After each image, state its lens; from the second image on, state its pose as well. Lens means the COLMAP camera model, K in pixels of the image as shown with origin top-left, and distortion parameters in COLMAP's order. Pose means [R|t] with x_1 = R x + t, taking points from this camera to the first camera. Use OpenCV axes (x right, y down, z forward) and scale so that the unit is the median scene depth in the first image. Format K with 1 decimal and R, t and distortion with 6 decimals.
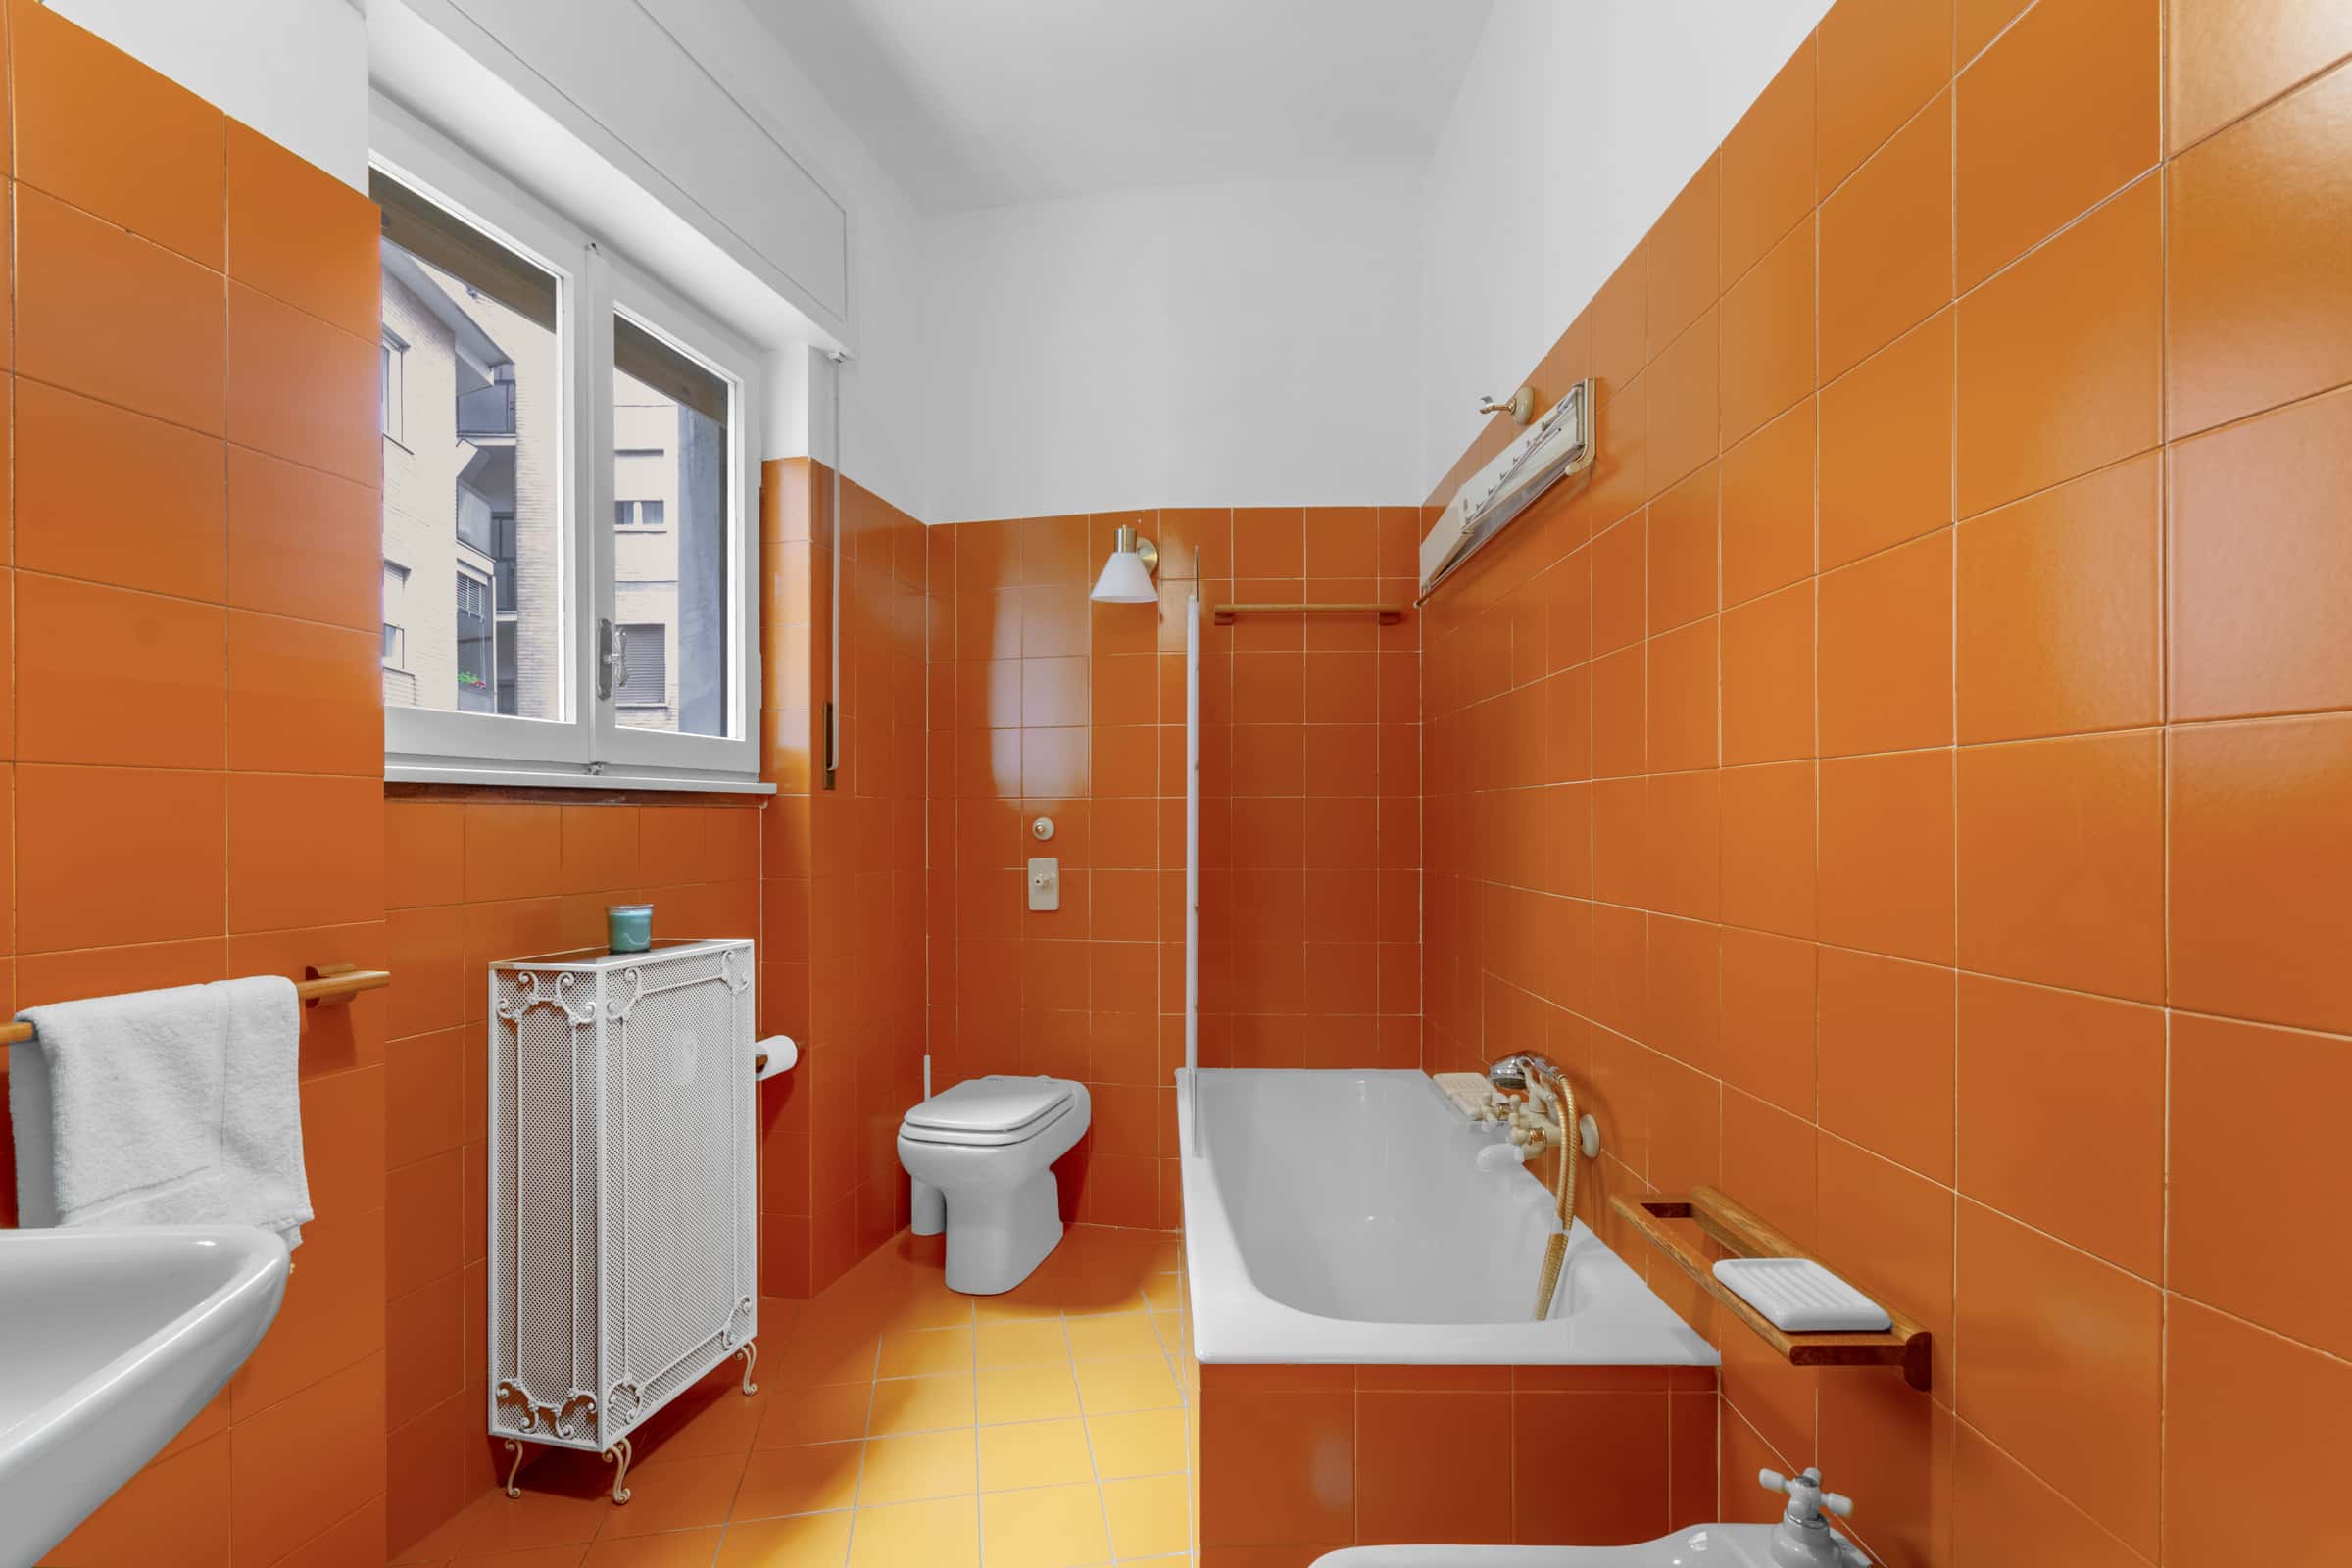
lens RADIAL K [[1048.6, 0, 1172.5], [0, 1048.6, 795.5], [0, 0, 1]] dist [-0.002710, 0.009399]
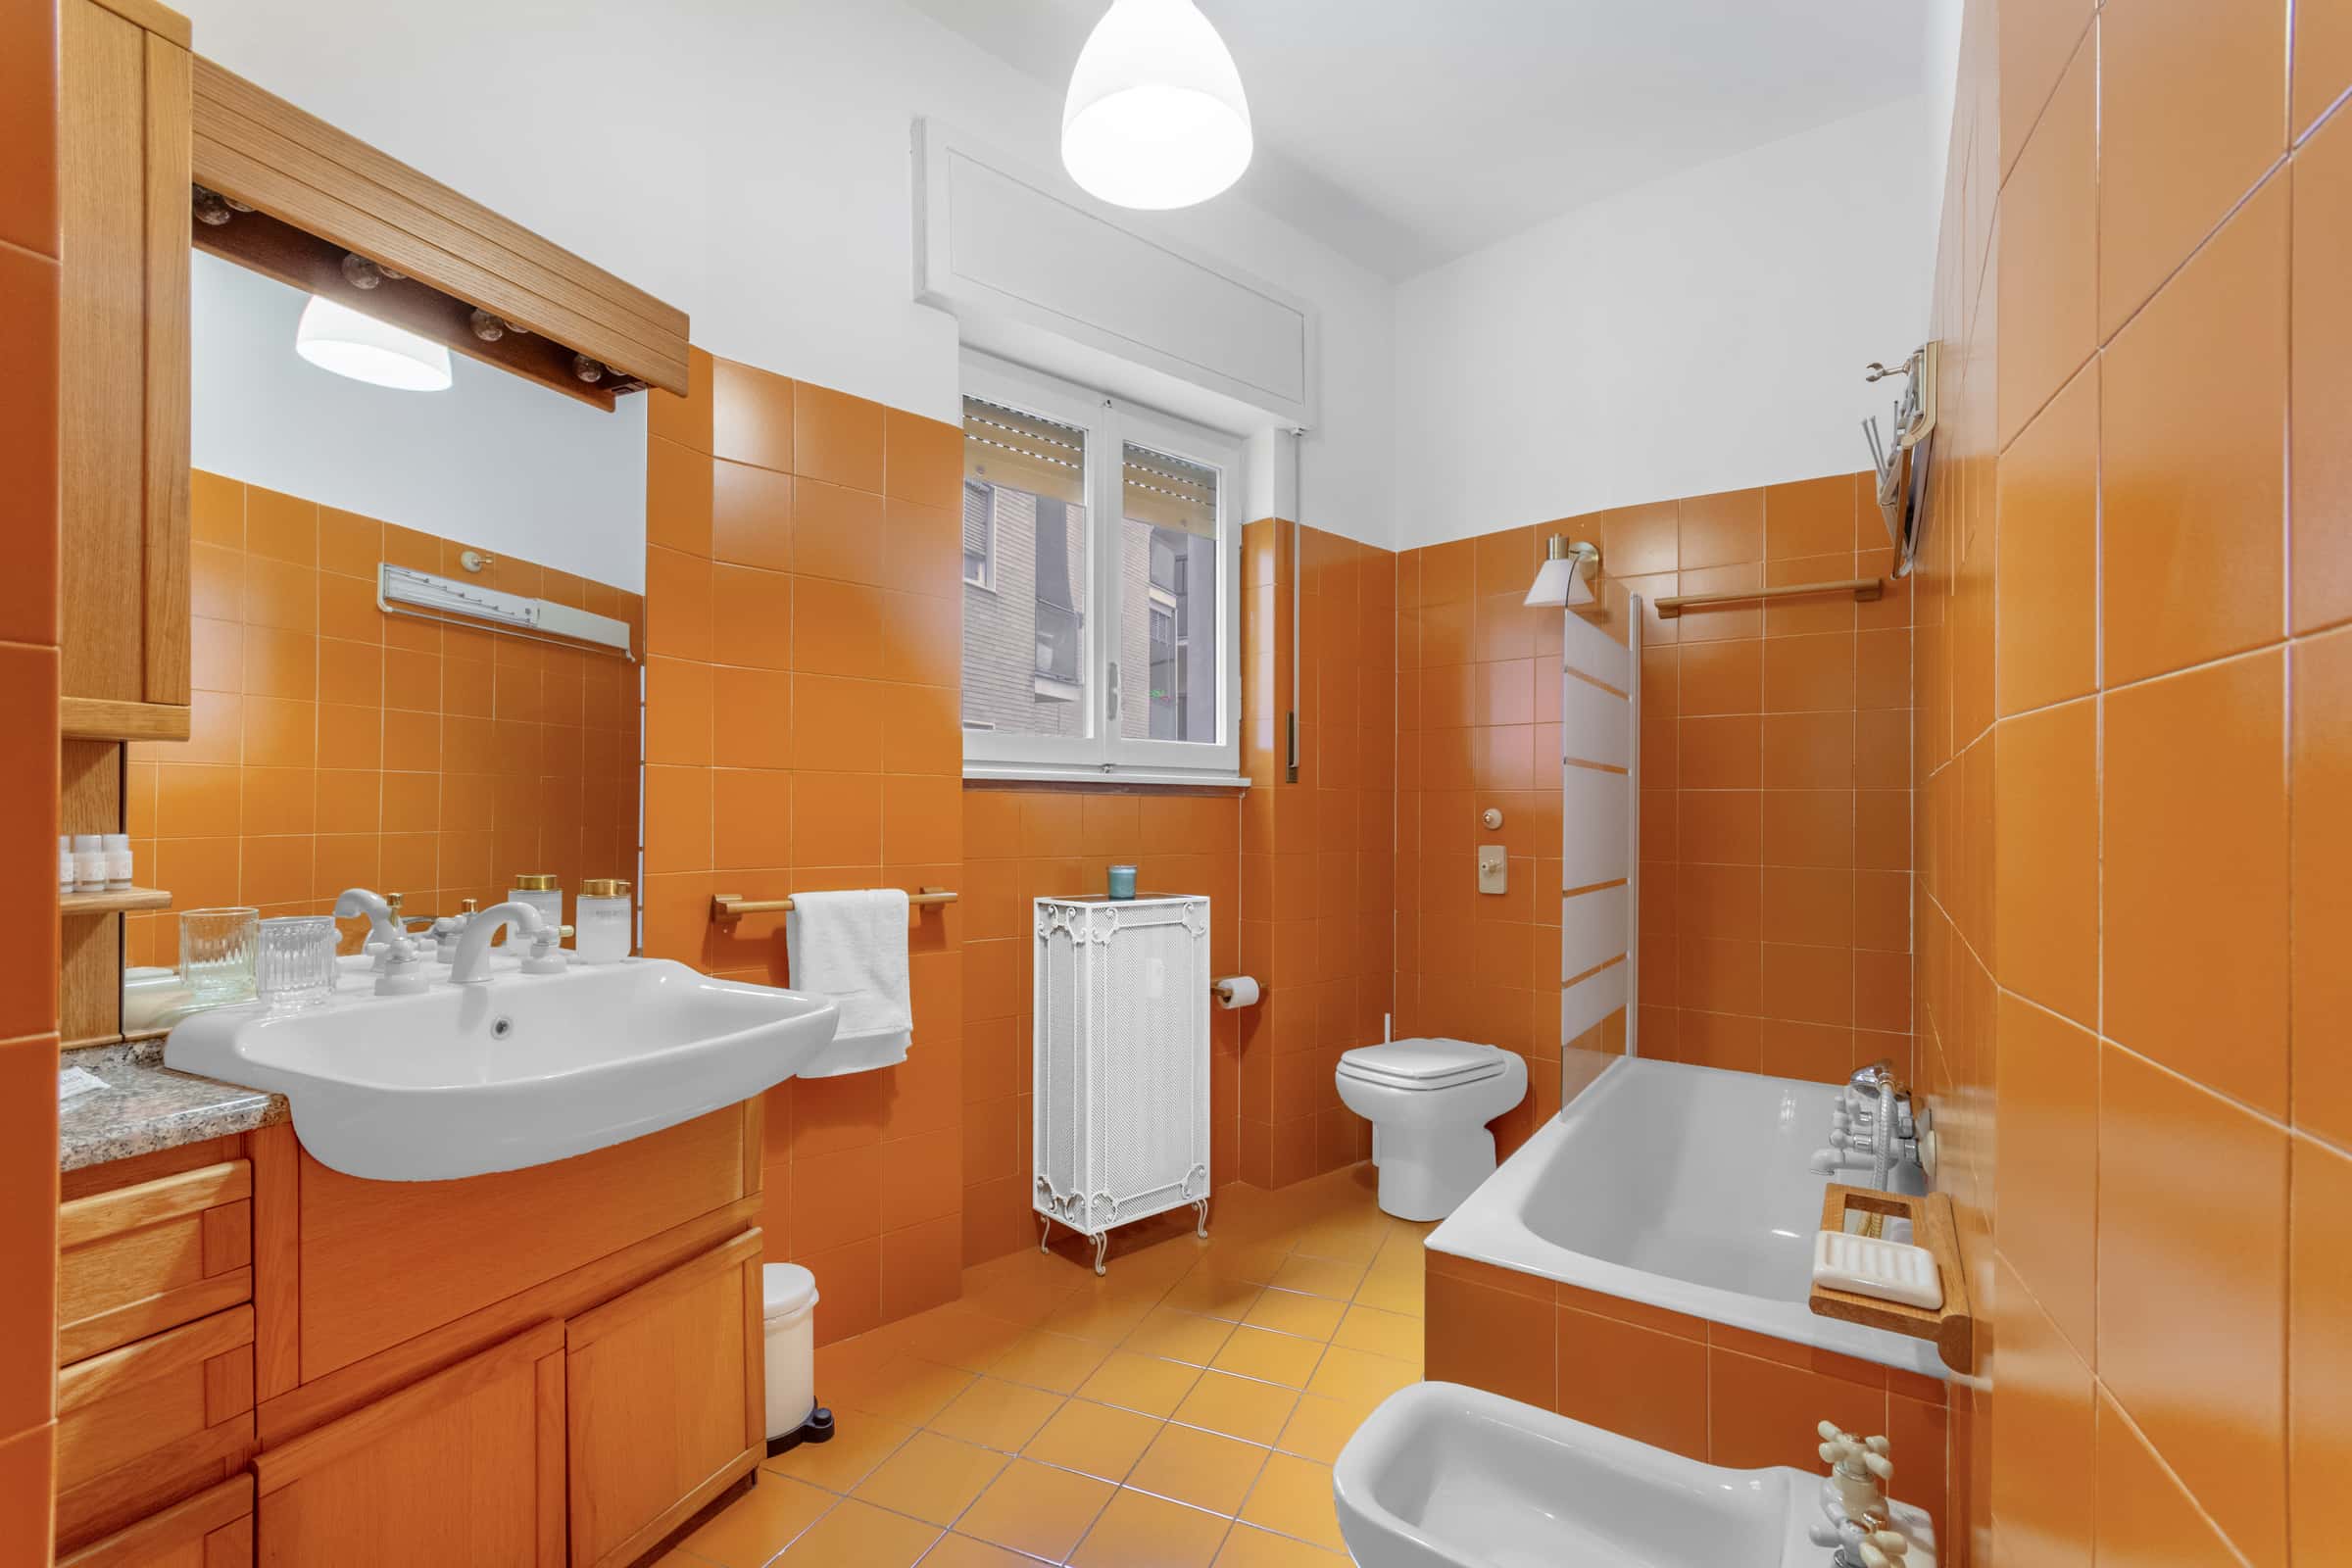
lens RADIAL K [[1017.9, 0, 1176.0], [0, 1017.9, 784.0], [0, 0, 1]] dist [0.000371, 0.000139]
pose [[0.841233, -0.000733, -0.540673, 0.280574], [-0.001793, 0.999990, -0.004146, 0.001128], [0.540670, 0.004458, 0.841223, -0.110780]]
